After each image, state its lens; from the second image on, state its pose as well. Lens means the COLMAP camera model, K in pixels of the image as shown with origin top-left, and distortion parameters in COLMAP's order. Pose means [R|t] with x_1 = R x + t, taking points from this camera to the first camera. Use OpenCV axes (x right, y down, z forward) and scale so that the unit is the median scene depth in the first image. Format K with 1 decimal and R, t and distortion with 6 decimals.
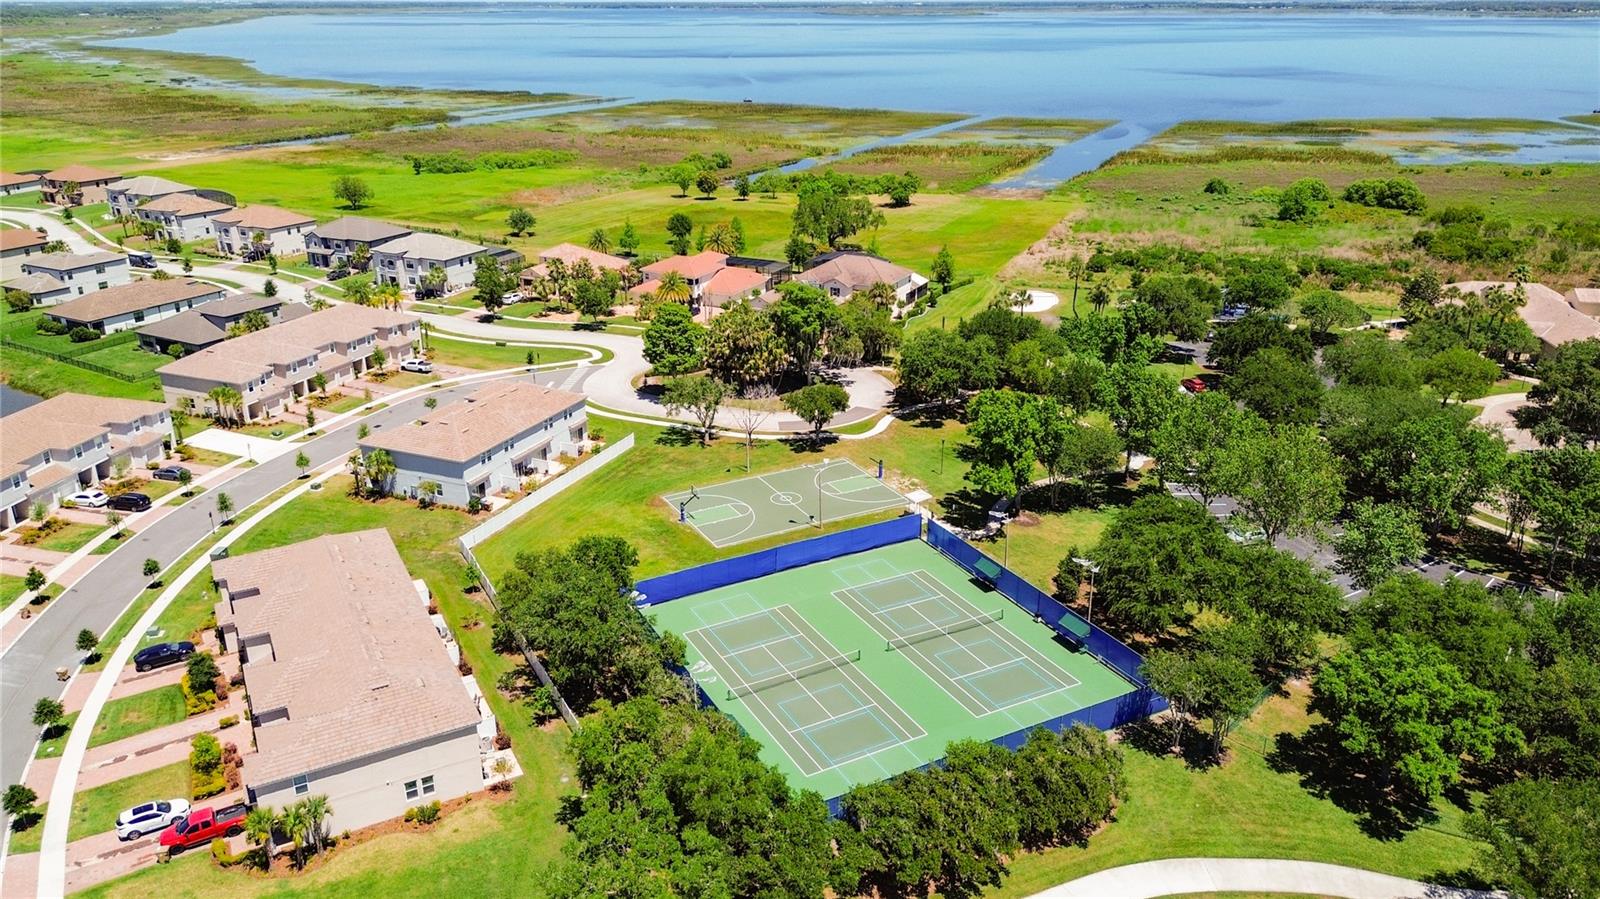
lens RADIAL K [[1165.0, 0, 797.9], [0, 1165.0, 443.4], [0, 0, 1]] dist [0.055121, -0.076836]
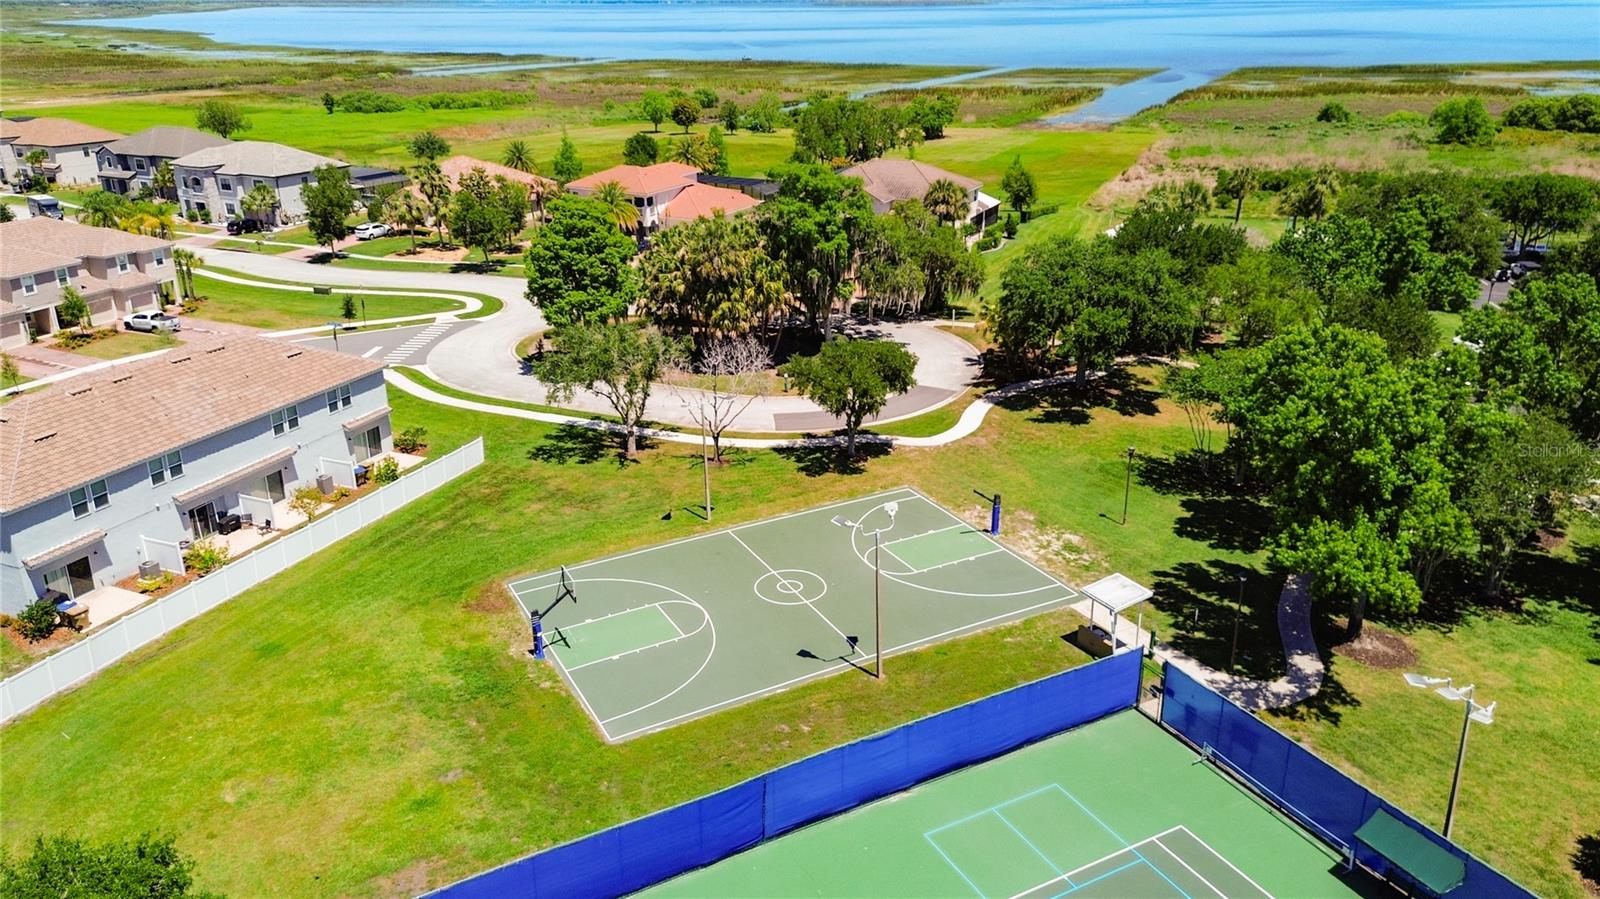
lens RADIAL K [[1165.0, 0, 797.9], [0, 1165.0, 443.4], [0, 0, 1]] dist [0.055121, -0.076836]
pose [[0.999984, -0.005721, -0.000269, -0.005527], [0.005722, 0.999978, 0.003498, -0.006537], [0.000249, -0.003500, 0.999994, 0.450679]]
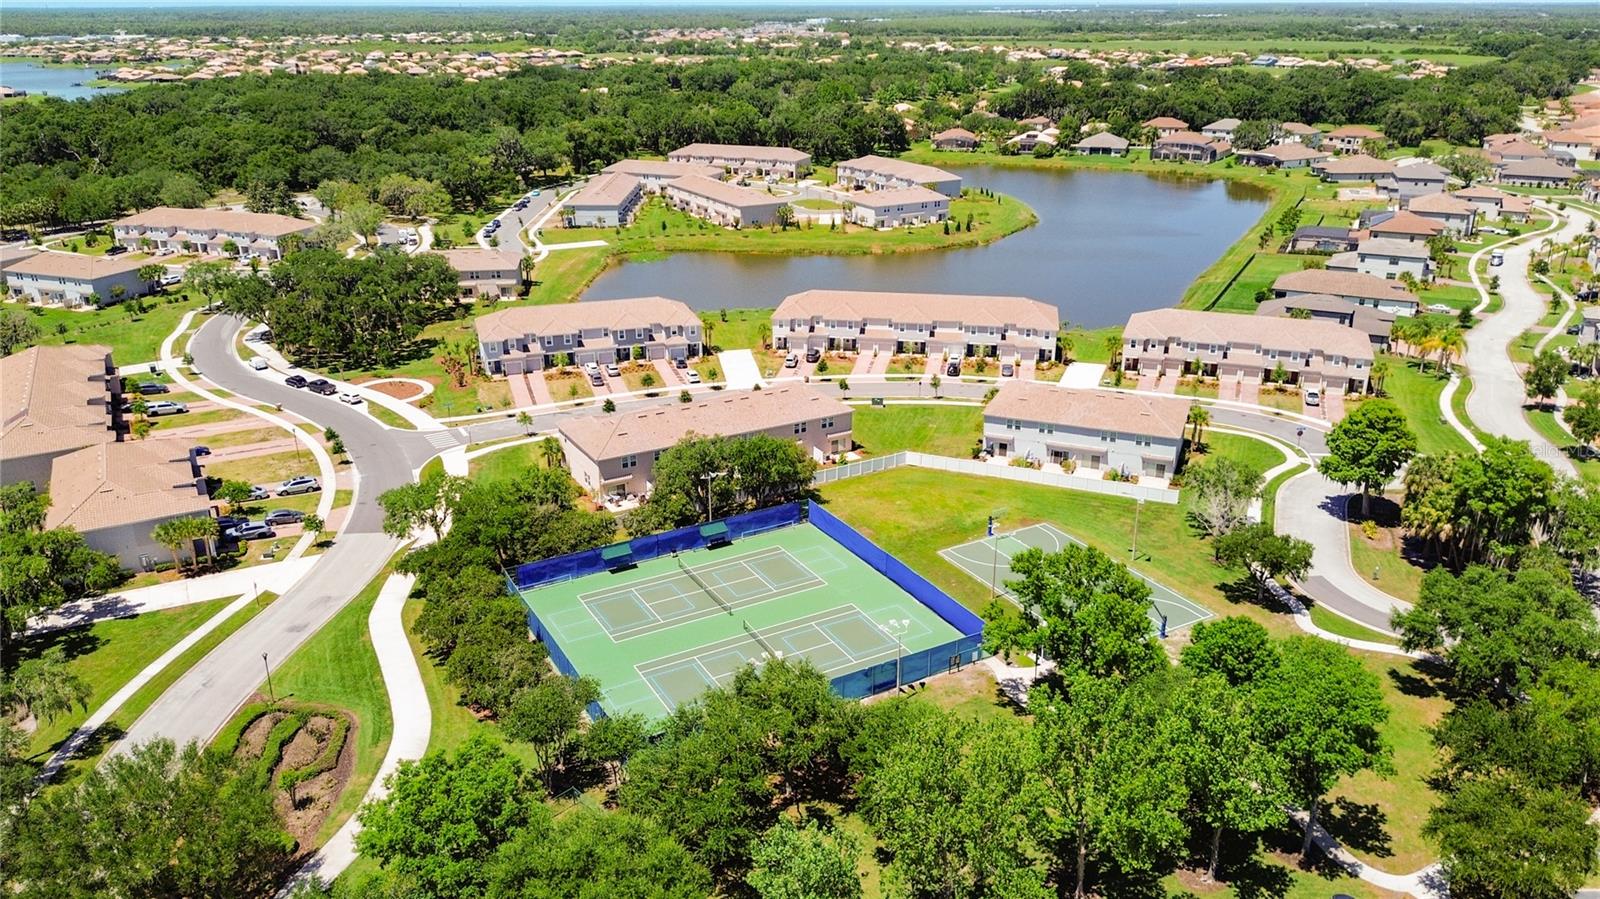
lens RADIAL K [[1165.0, 0, 797.9], [0, 1165.0, 443.4], [0, 0, 1]] dist [0.055121, -0.076836]
pose [[0.011314, 0.353455, -0.935383, 0.635626], [-0.354092, 0.876245, 0.326825, -0.213628], [0.935142, 0.327514, 0.135069, 0.521714]]
